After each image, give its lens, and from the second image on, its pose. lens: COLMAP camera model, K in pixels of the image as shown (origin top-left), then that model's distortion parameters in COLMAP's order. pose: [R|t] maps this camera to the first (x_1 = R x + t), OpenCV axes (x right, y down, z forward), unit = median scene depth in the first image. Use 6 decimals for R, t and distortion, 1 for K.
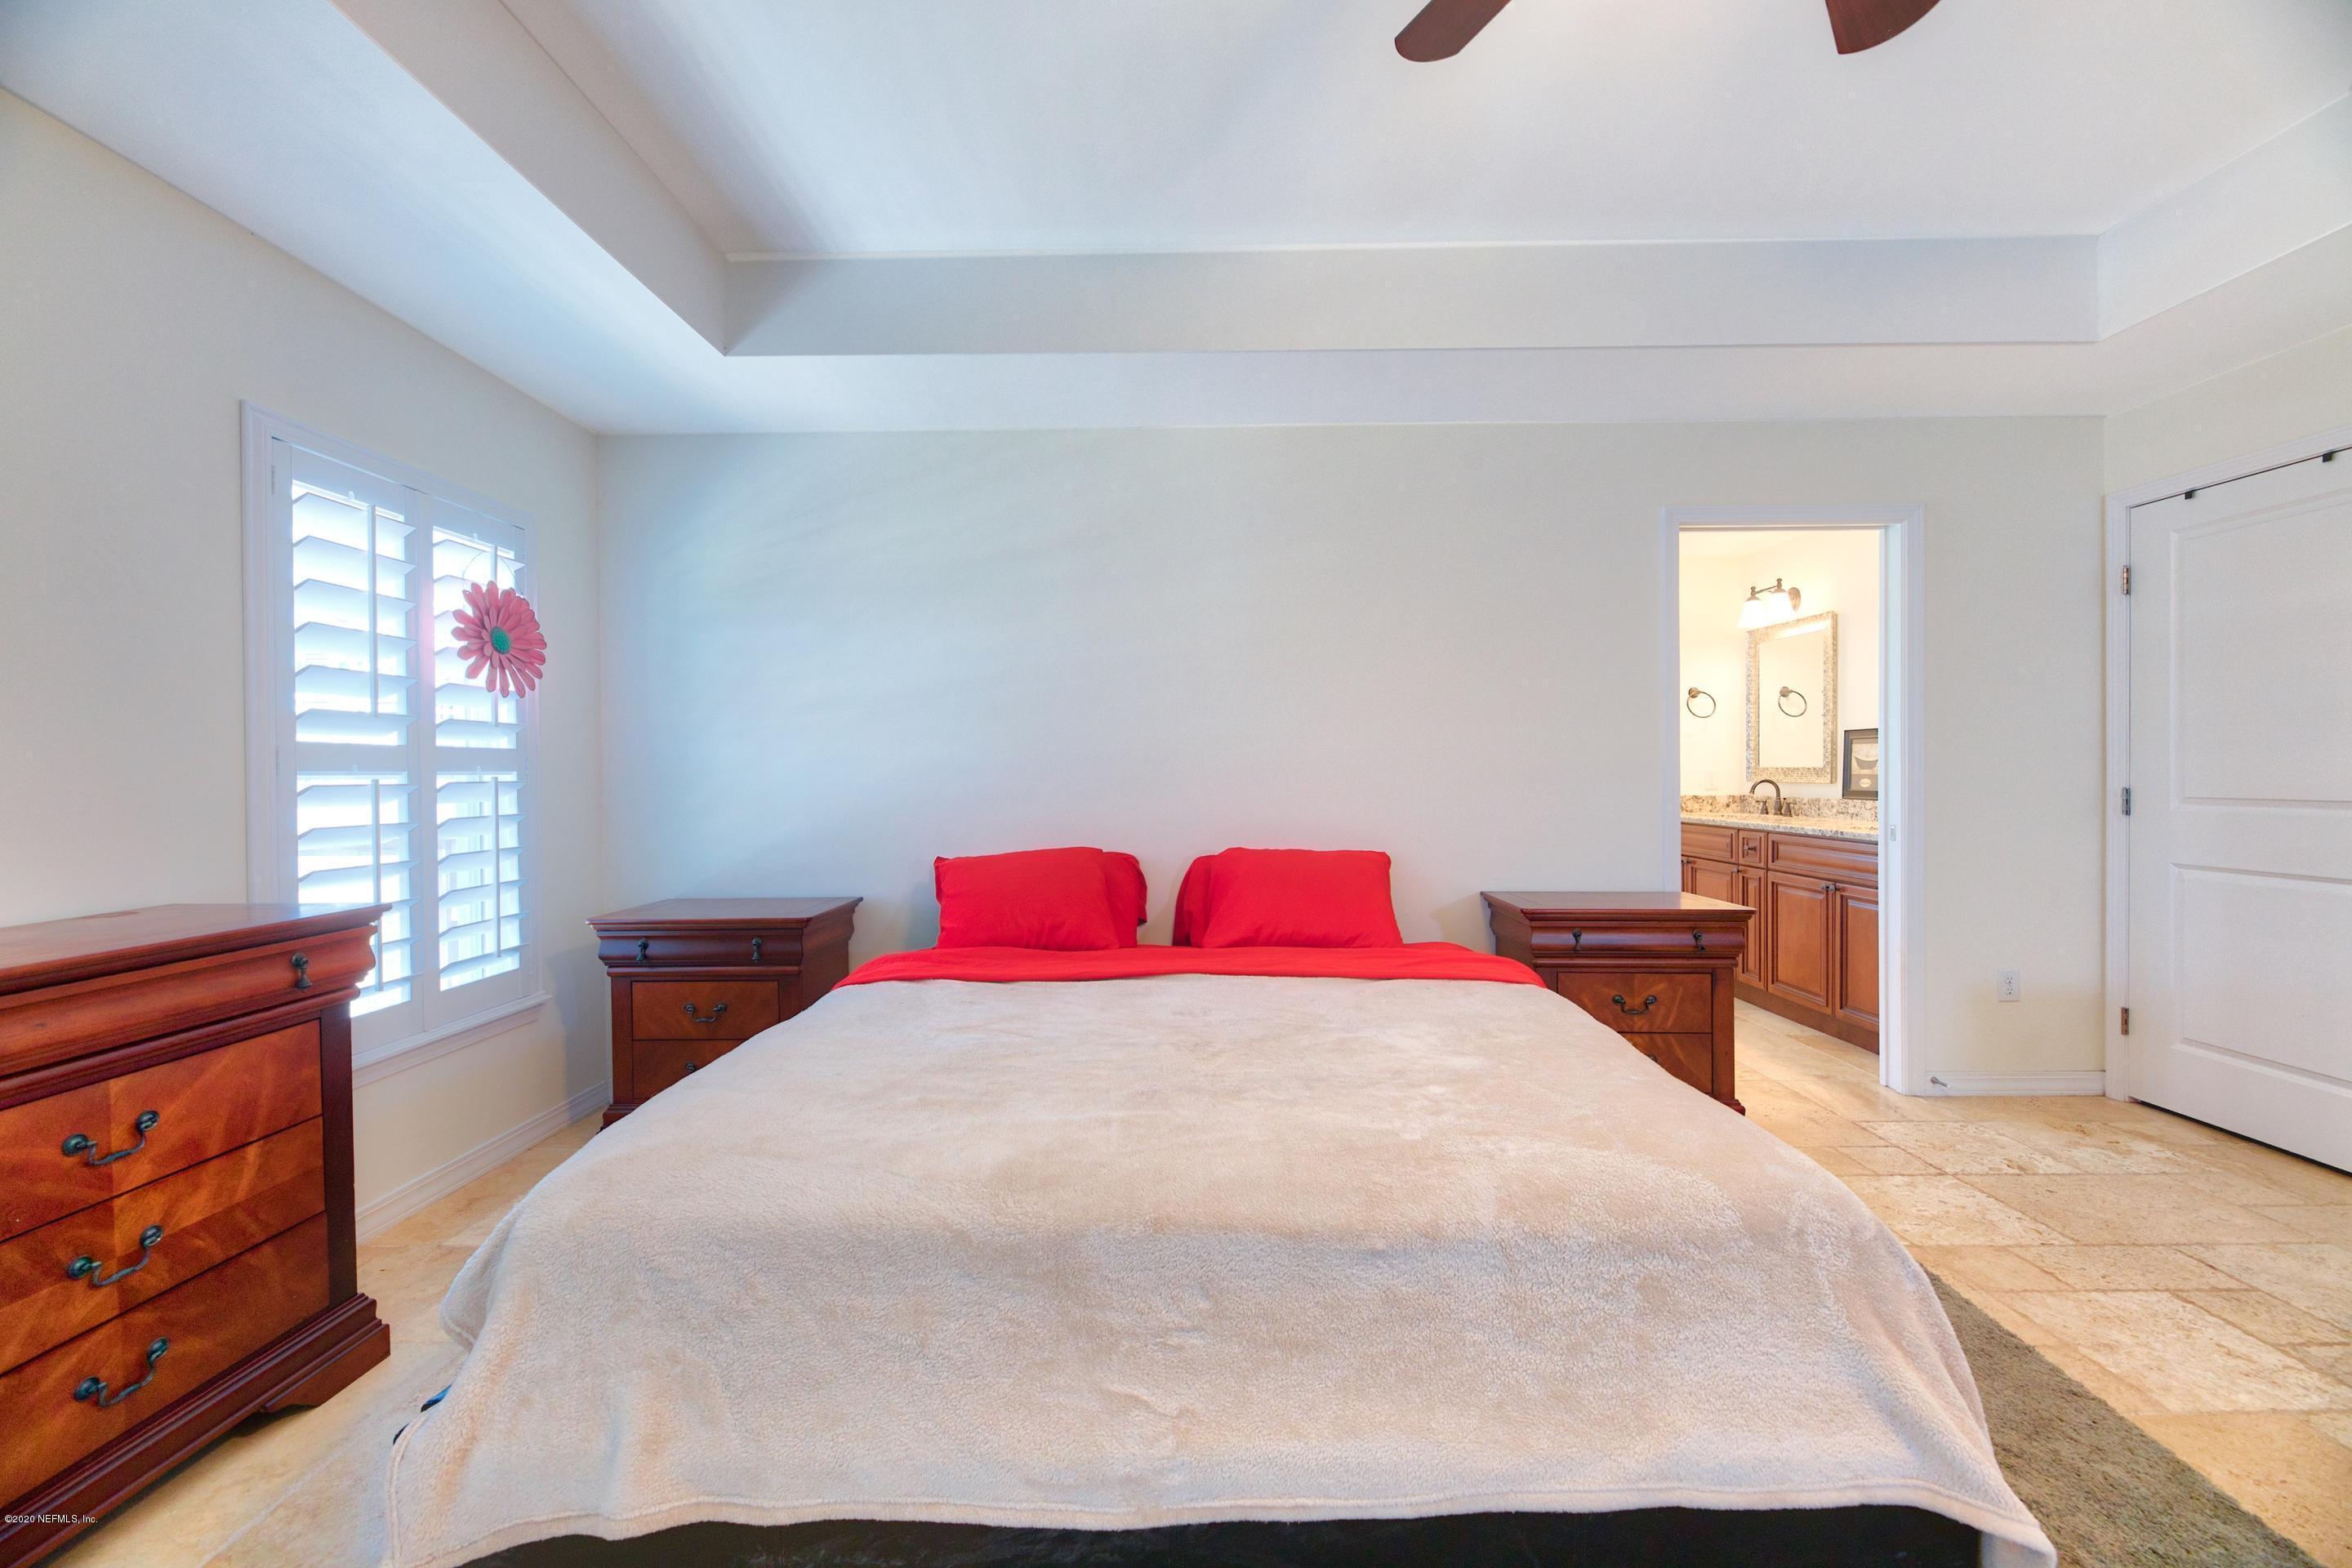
lens RADIAL K [[951.1, 0, 1168.4], [0, 951.1, 780.2], [0, 0, 1]] dist [-0.006808, -0.000845]
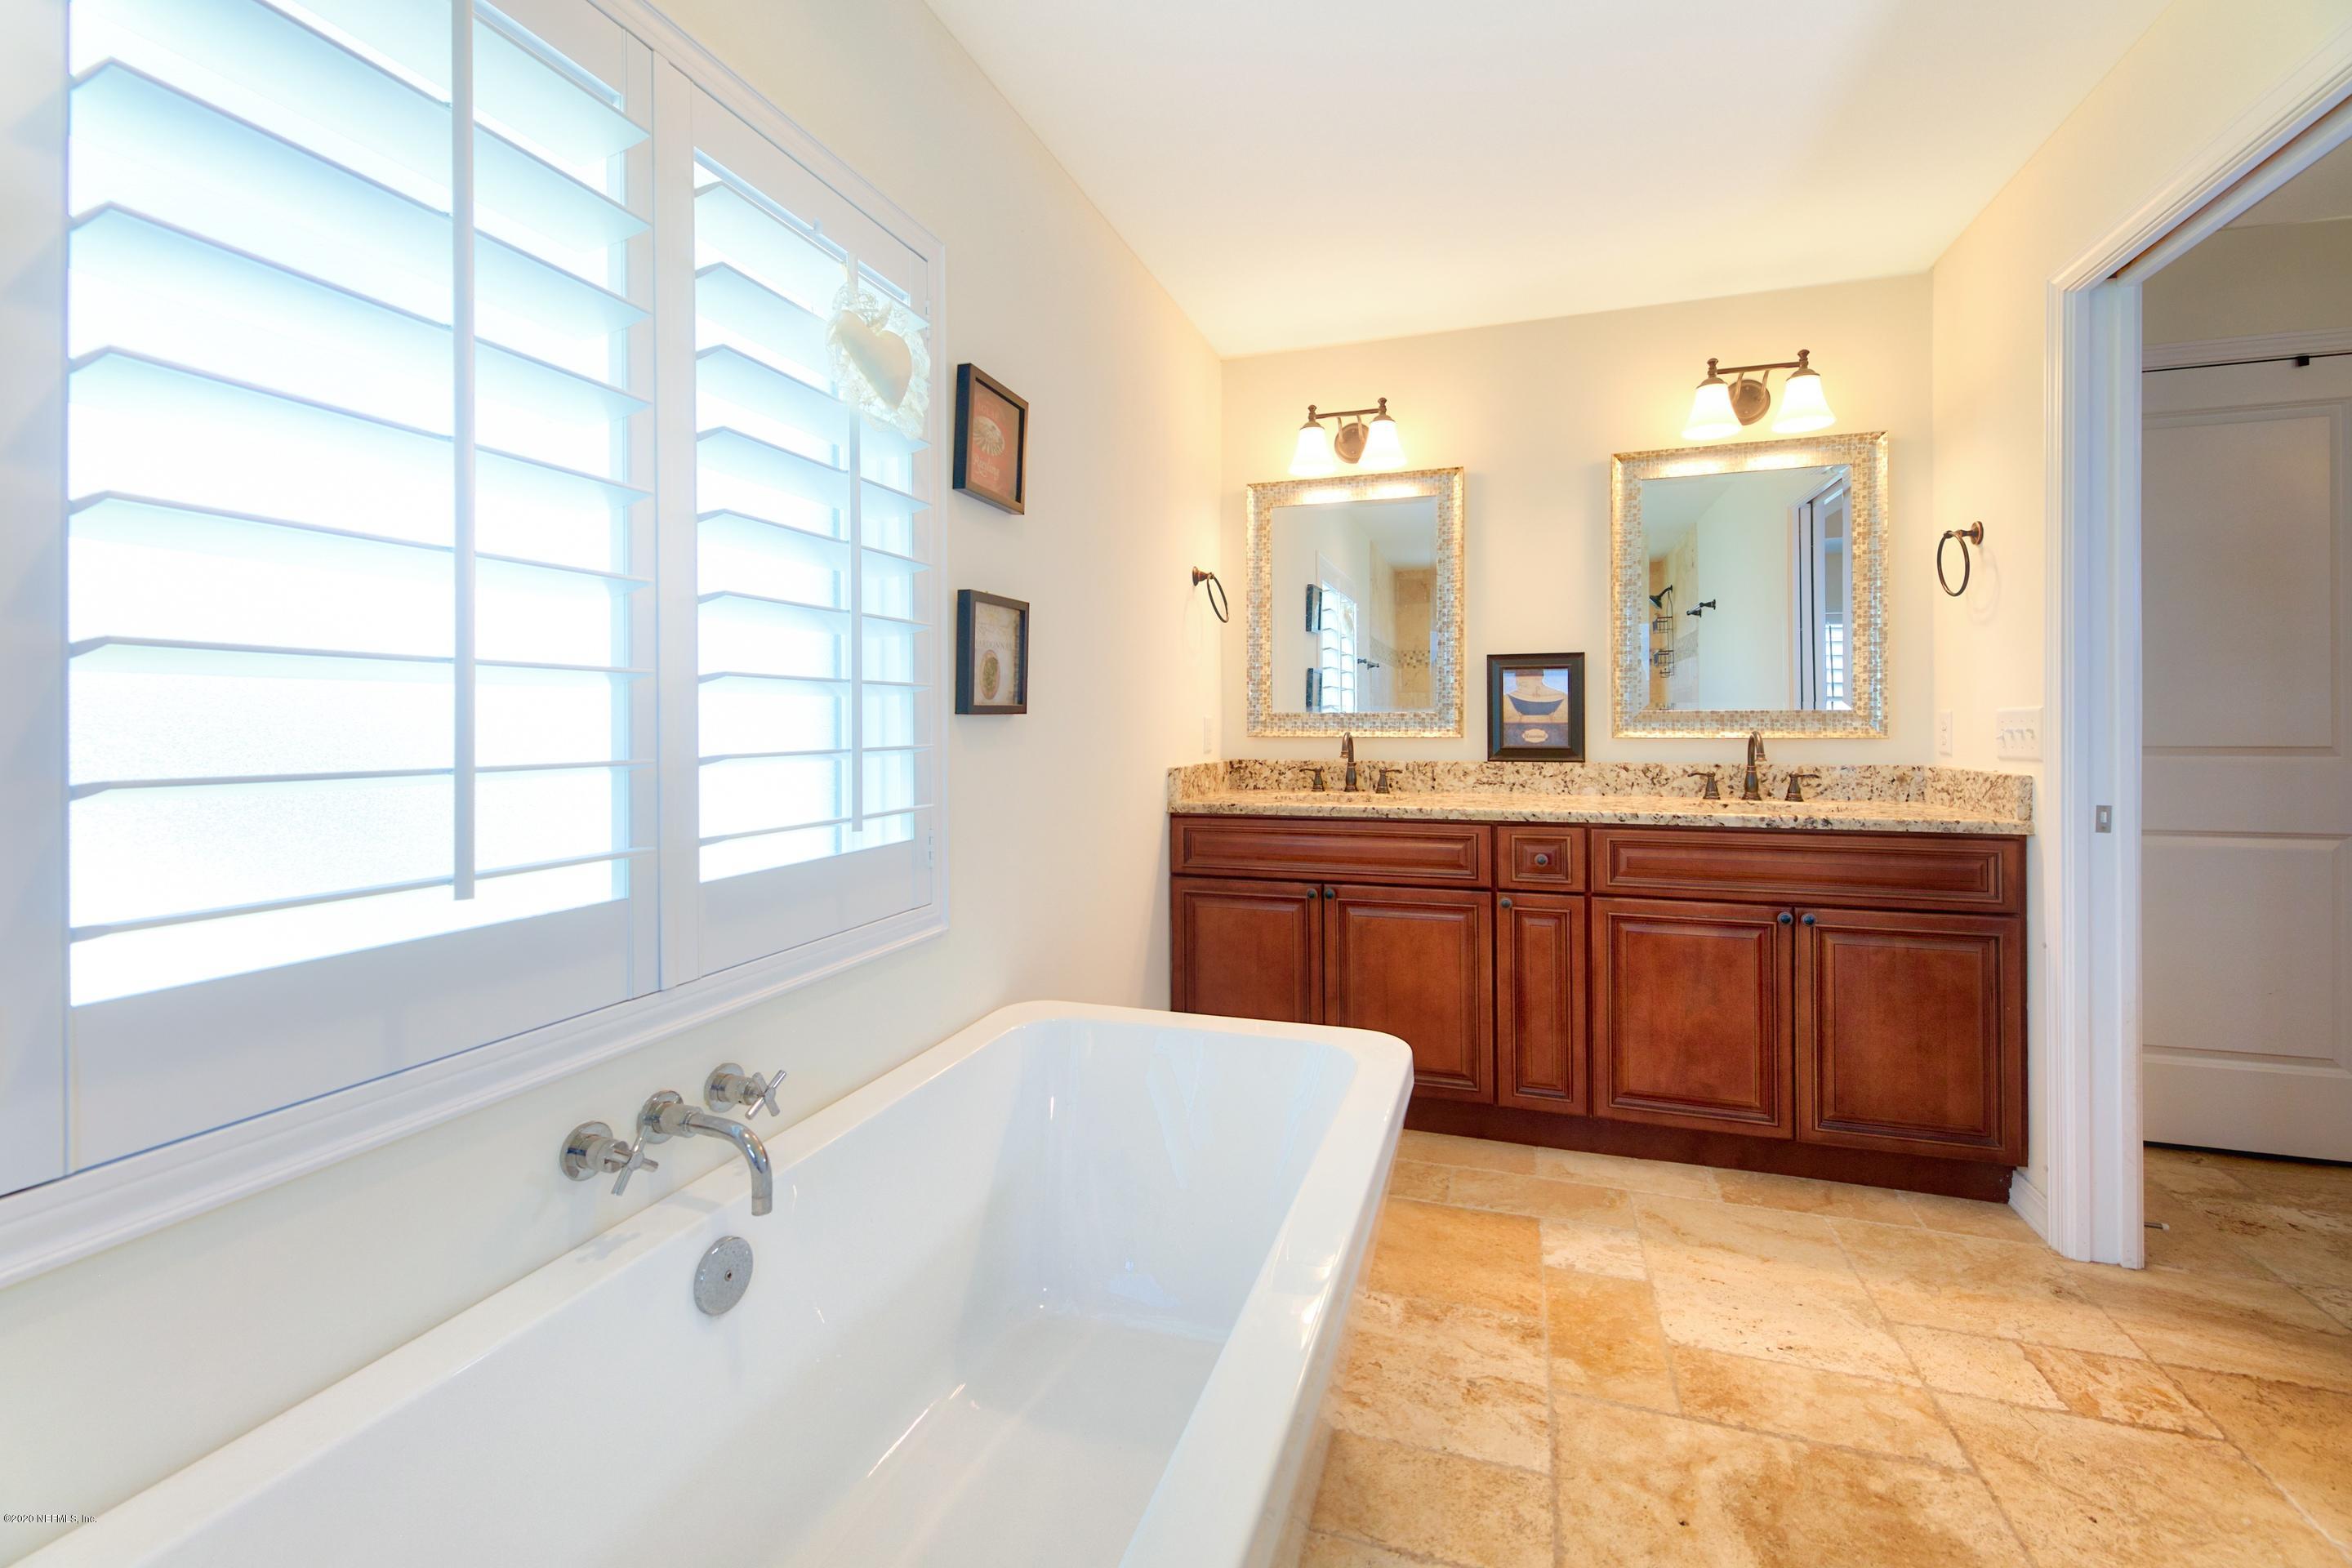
lens RADIAL K [[958.8, 0, 1180.3], [0, 958.8, 723.8], [0, 0, 1]] dist [-0.000022, -0.000165]
pose [[0.307880, 0.000699, 0.951425, 0.042489], [0.012540, 0.999910, -0.004793, -0.008100], [-0.951342, 0.013406, 0.307844, 1.573457]]
